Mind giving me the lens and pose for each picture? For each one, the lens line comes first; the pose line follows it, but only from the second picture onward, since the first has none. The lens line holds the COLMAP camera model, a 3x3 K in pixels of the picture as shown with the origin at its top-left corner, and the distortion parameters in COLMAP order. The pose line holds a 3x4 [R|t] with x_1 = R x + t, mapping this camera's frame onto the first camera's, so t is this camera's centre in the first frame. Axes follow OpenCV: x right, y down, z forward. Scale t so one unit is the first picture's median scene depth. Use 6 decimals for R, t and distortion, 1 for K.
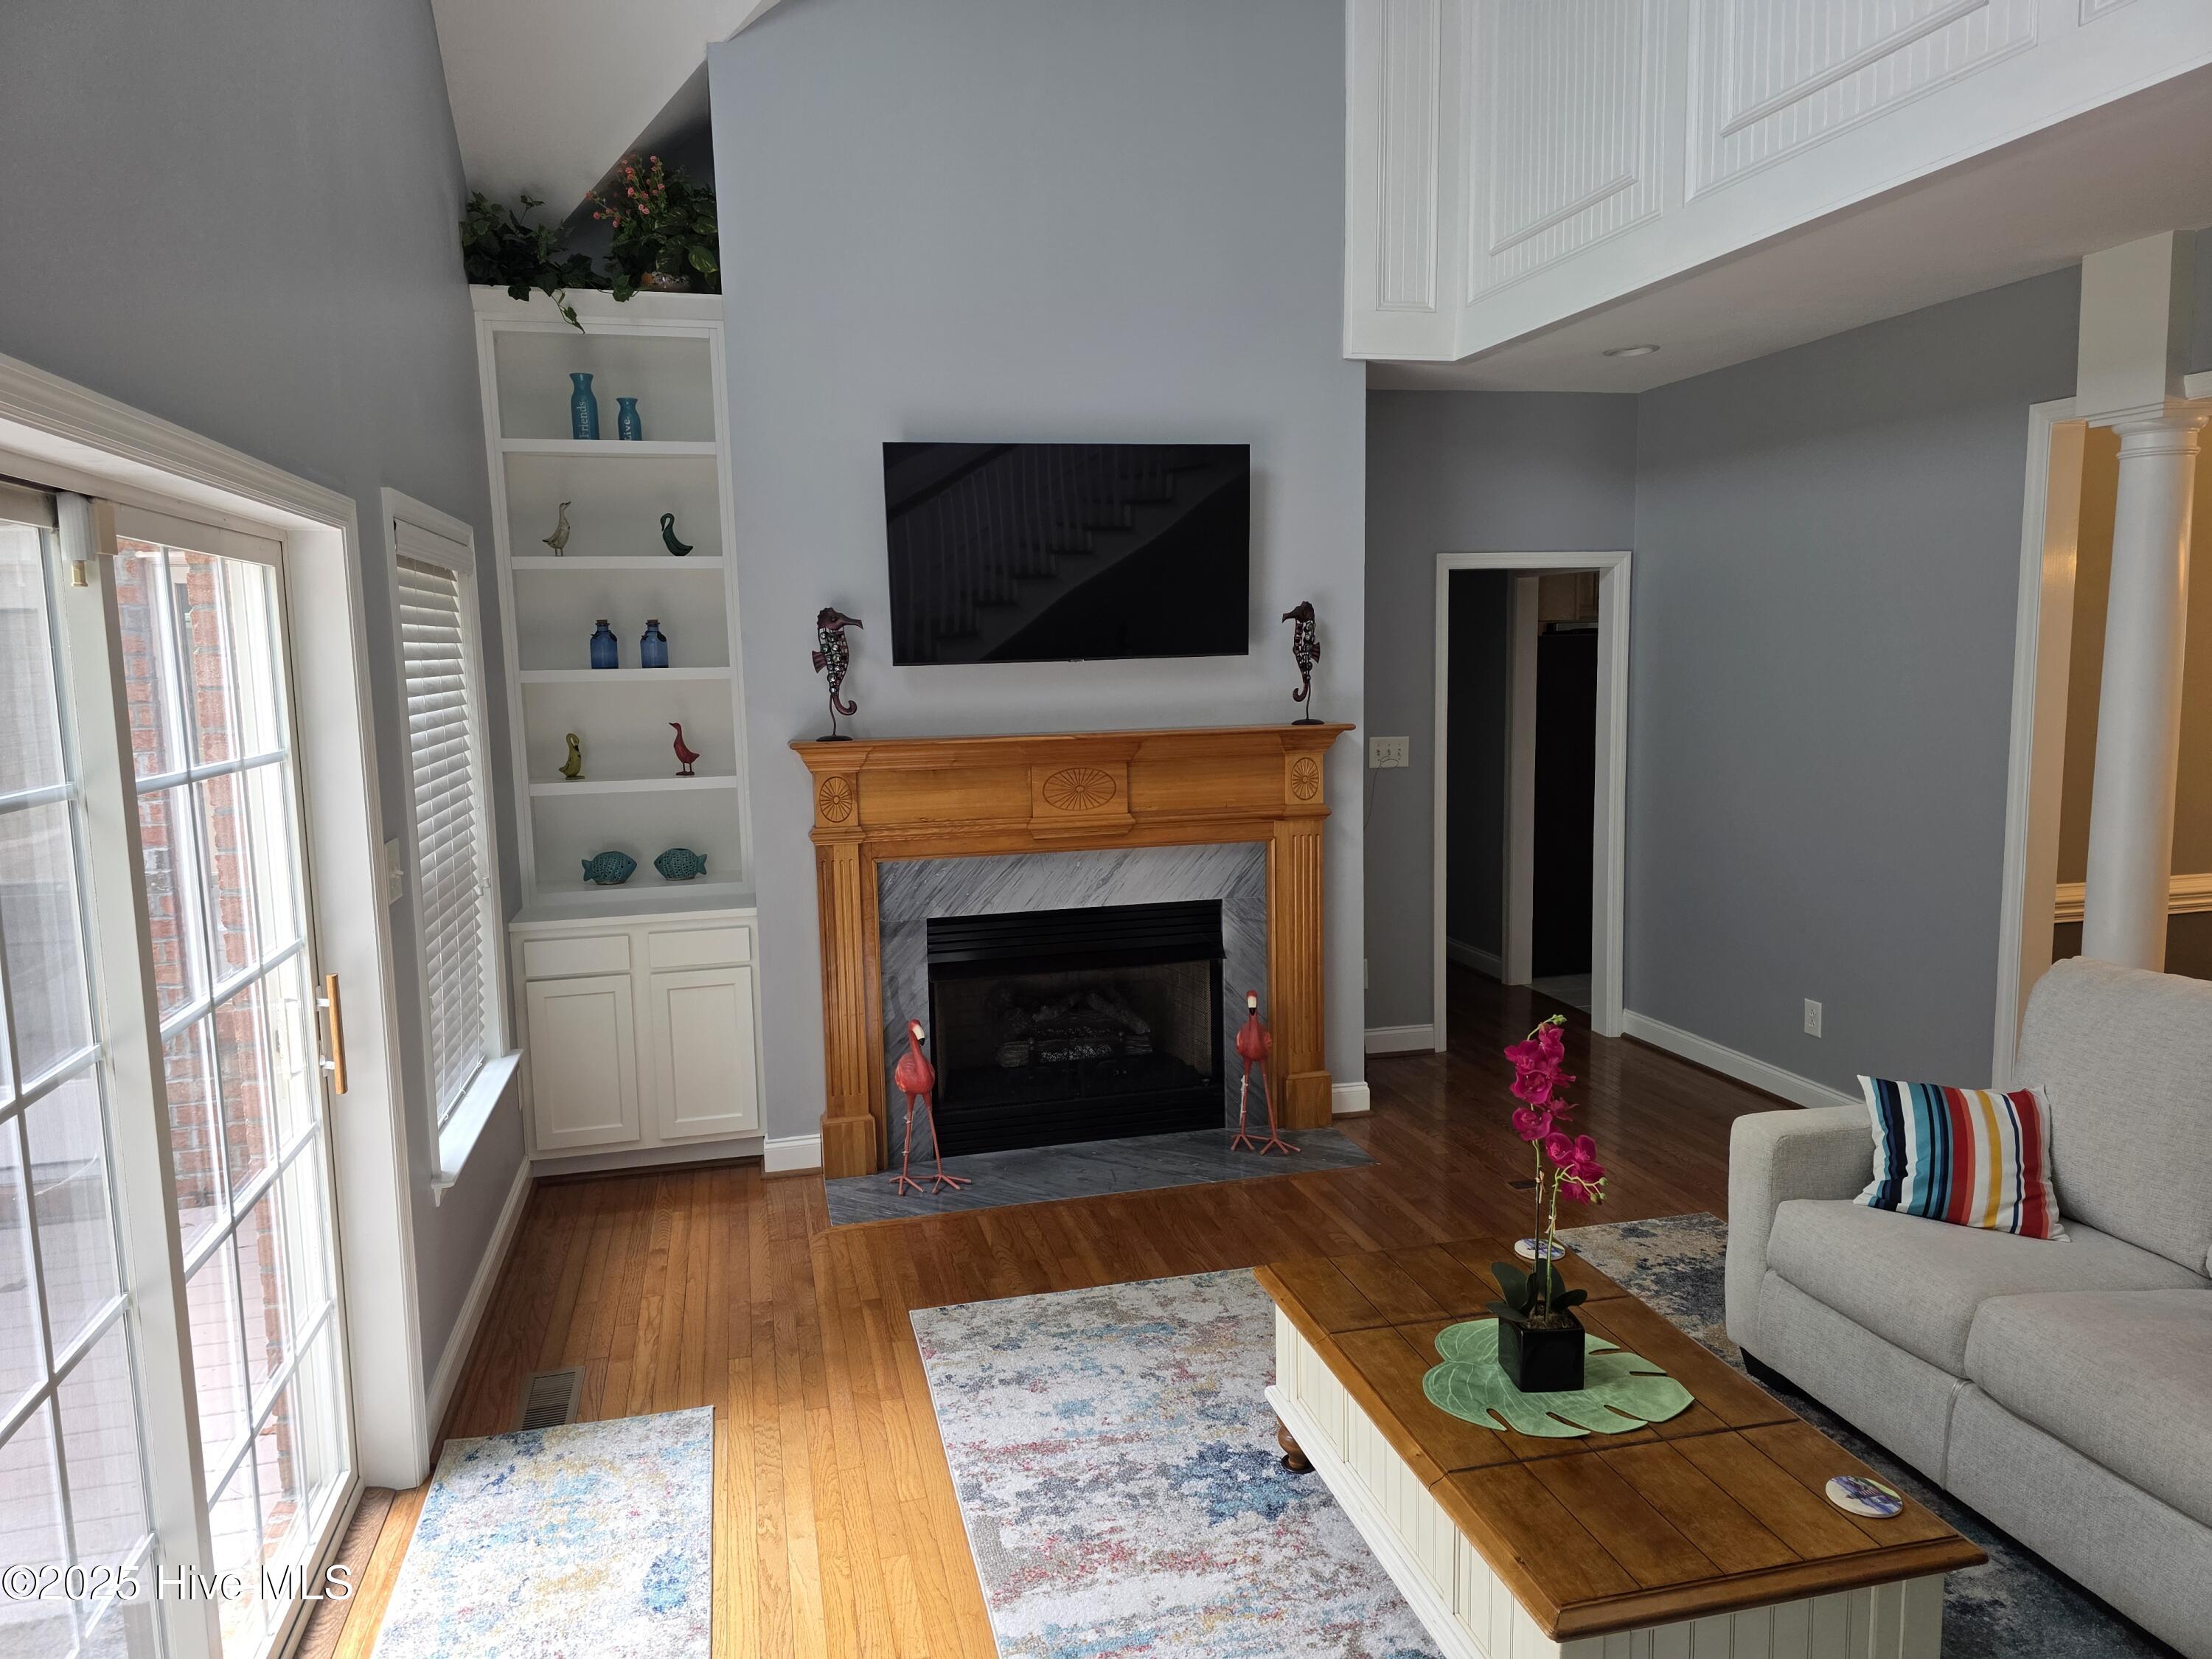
lens RADIAL K [[1488.2, 0, 1110.3], [0, 1488.2, 833.4], [0, 0, 1]] dist [0.063619, -0.016563]
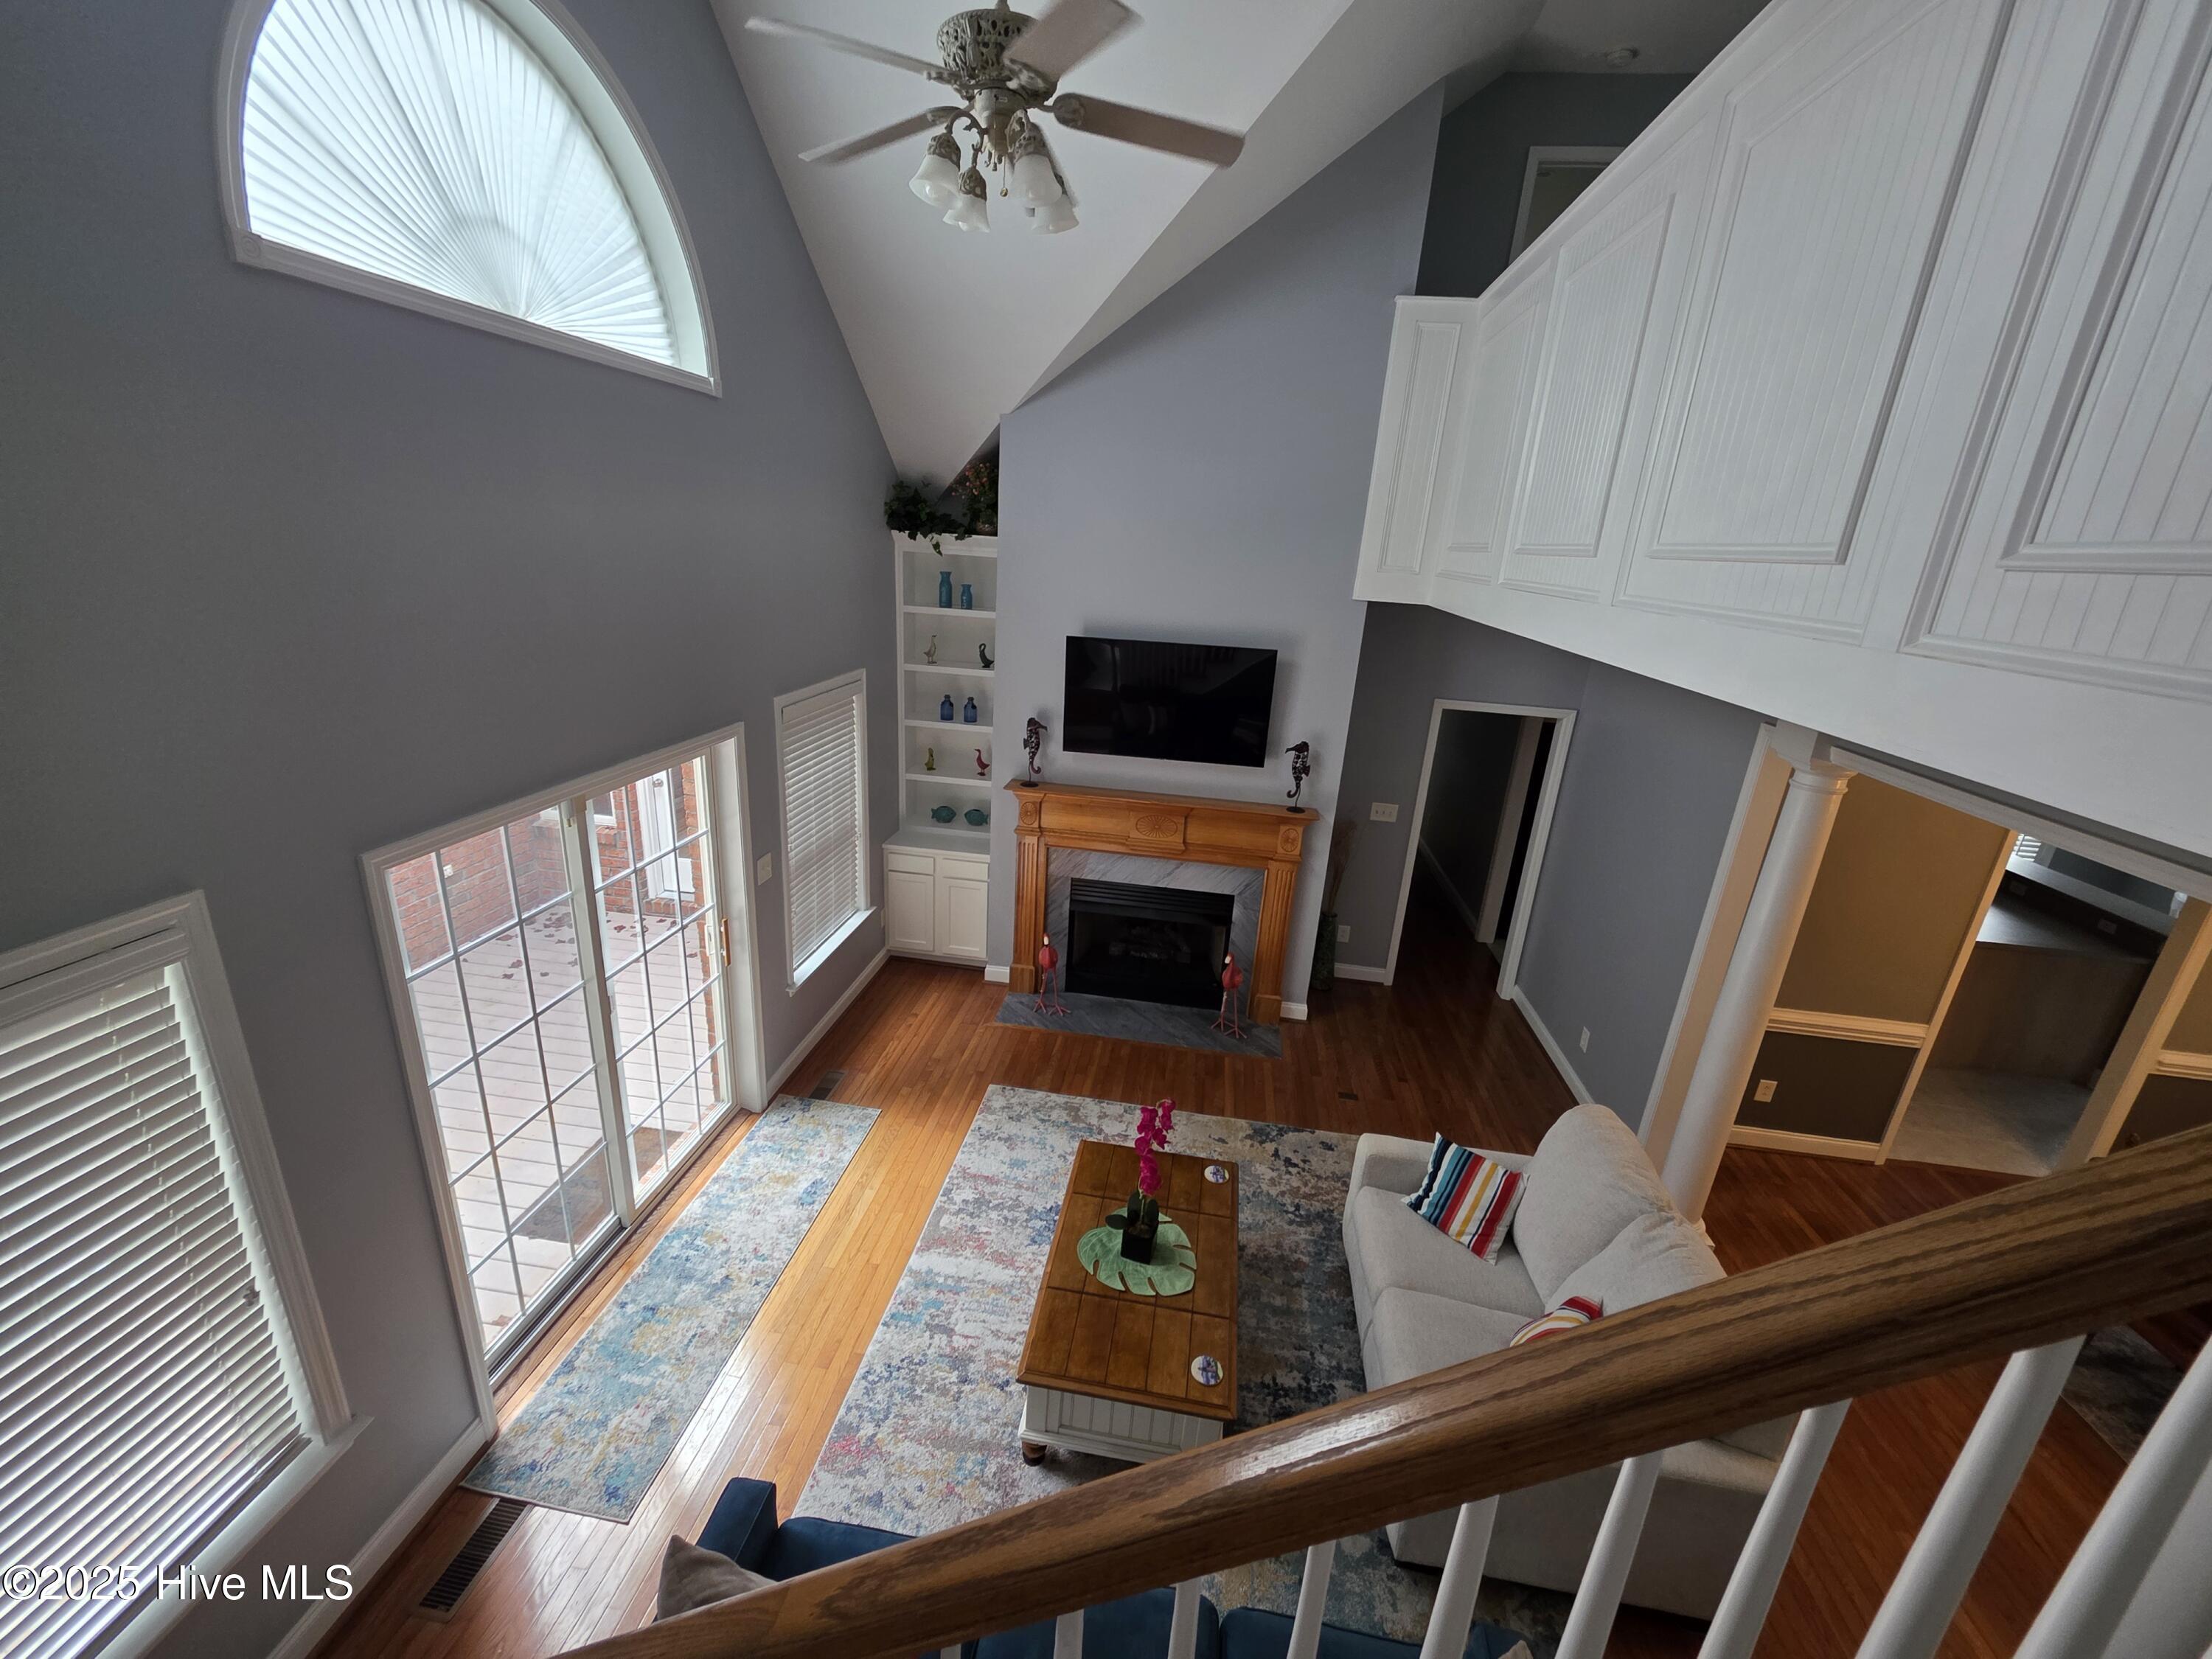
lens RADIAL K [[893.3, 0, 1104.6], [0, 893.3, 839.4], [0, 0, 1]] dist [0.013596, 0.000262]
pose [[0.921526, 0.197017, -0.334625, 0.306098], [-0.128214, 0.967780, 0.216710, -0.257291], [0.366539, -0.156800, 0.917095, -0.040473]]
